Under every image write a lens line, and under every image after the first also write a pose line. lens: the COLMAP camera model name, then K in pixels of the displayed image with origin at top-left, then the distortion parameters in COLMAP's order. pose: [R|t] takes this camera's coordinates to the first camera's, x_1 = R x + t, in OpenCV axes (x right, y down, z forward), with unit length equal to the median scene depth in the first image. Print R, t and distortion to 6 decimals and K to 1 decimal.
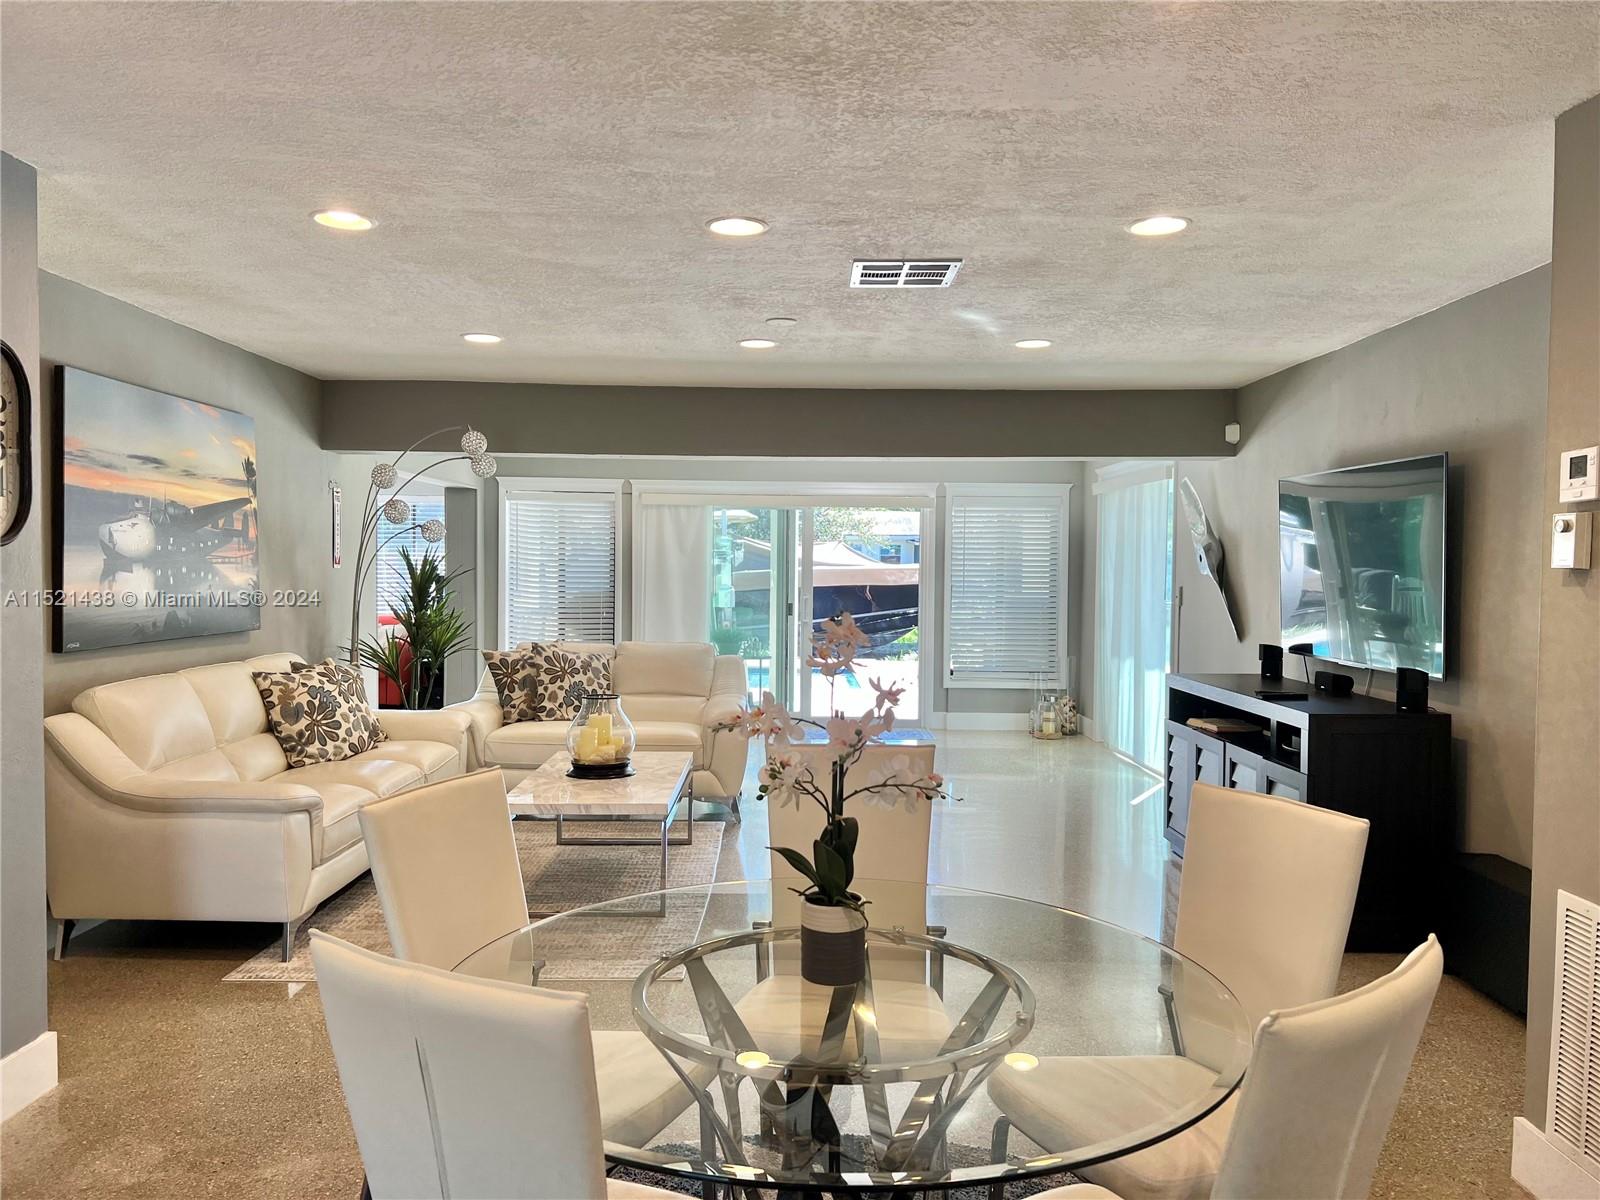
lens RADIAL K [[1187.1, 0, 794.8], [0, 1187.1, 599.7], [0, 0, 1]] dist [0.036273, -0.024483]
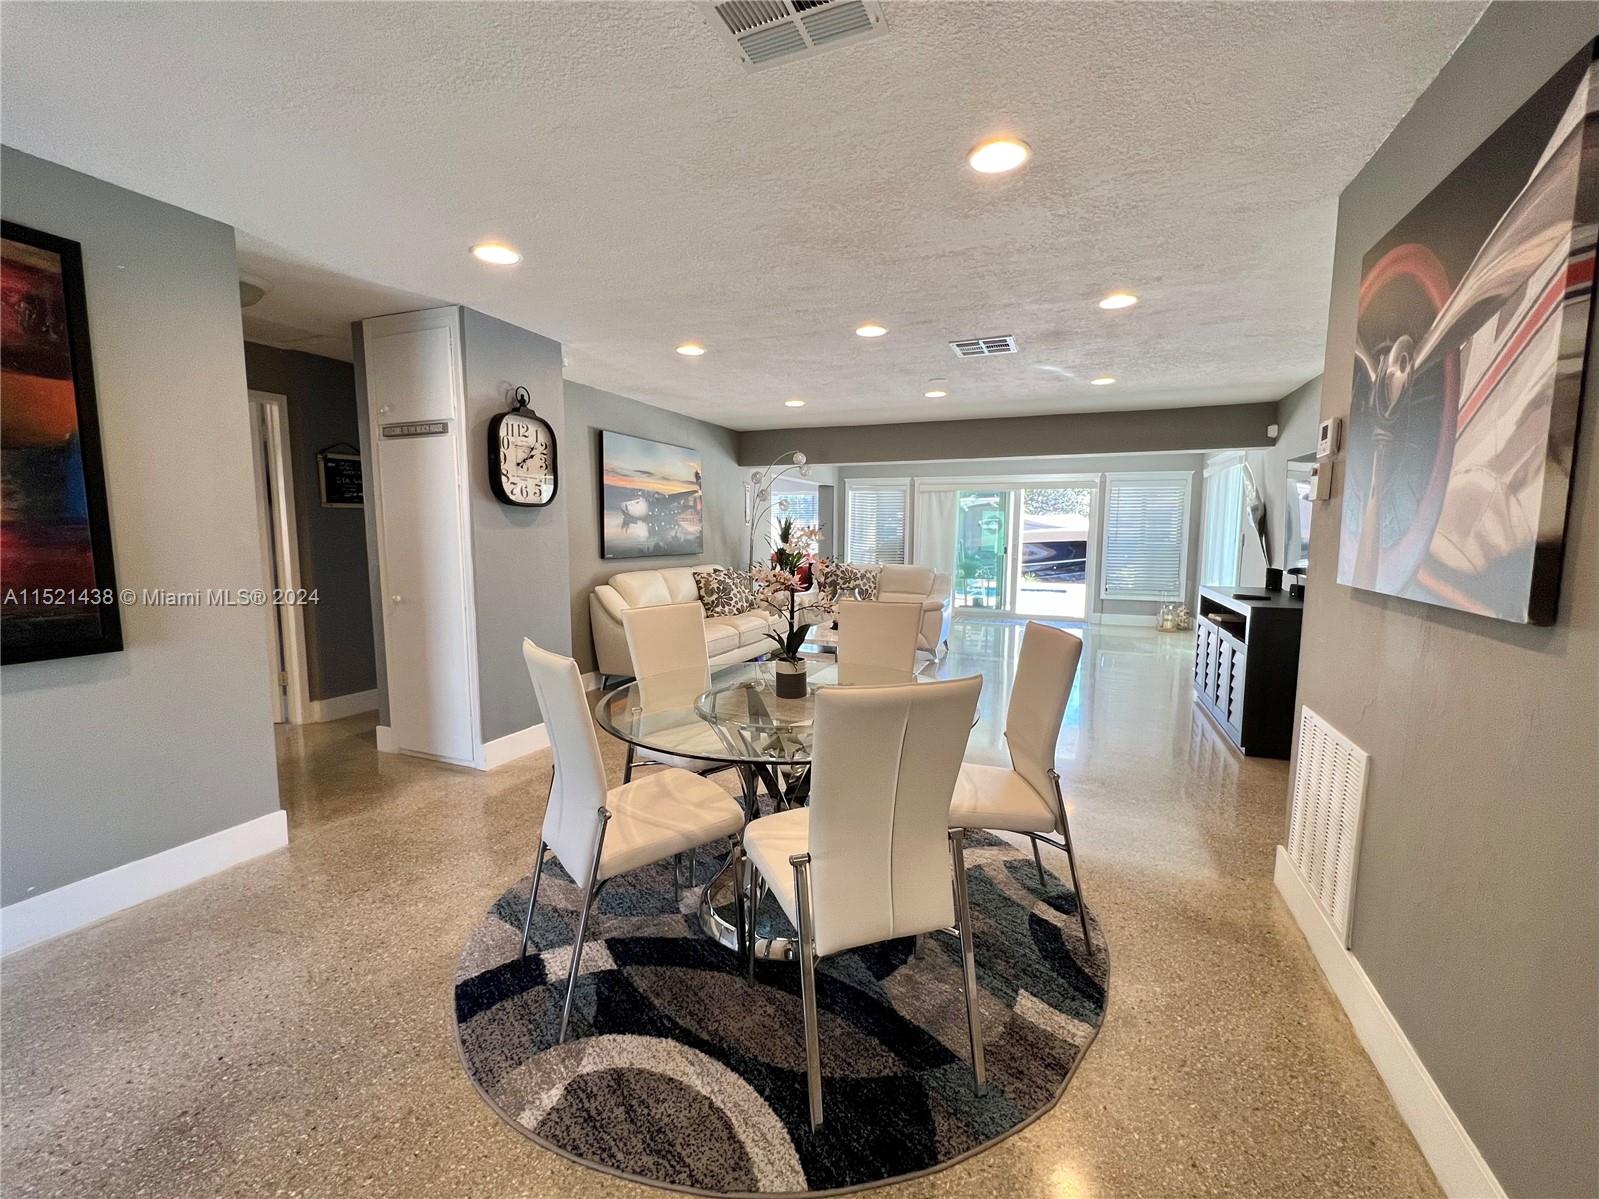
lens RADIAL K [[664.6, 0, 804.0], [0, 664.6, 603.8], [0, 0, 1]] dist [0.004862, 0.000001]
pose [[0.928456, 0.036326, -0.369661, 0.165391], [-0.007411, 0.996820, 0.079343, 0.020928], [0.371367, -0.070927, 0.925773, -0.026074]]
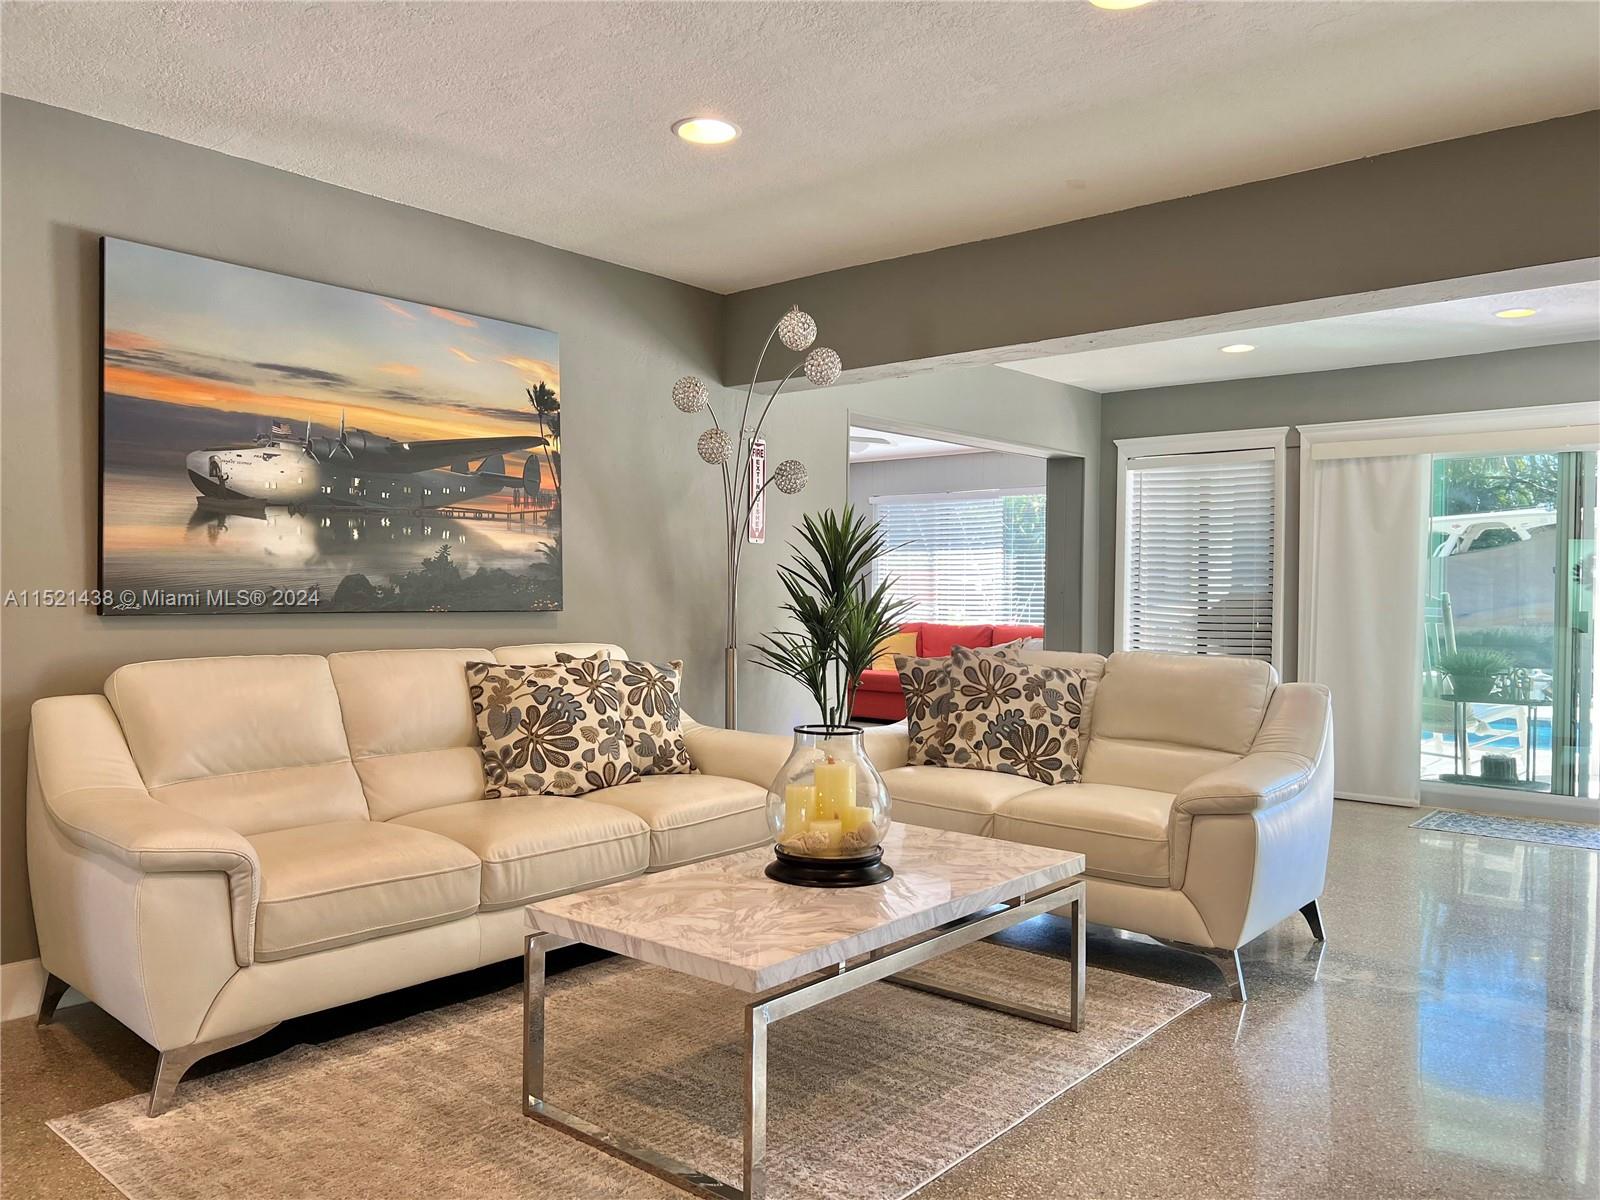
lens RADIAL K [[1187.1, 0, 772.5], [0, 1187.1, 619.2], [0, 0, 1]] dist [0.036273, -0.024483]
pose [[0.752839, 0.013557, -0.658065, 0.164573], [-0.019962, 0.999798, -0.002239, 0.031539], [0.657901, 0.014822, 0.752958, 0.558150]]
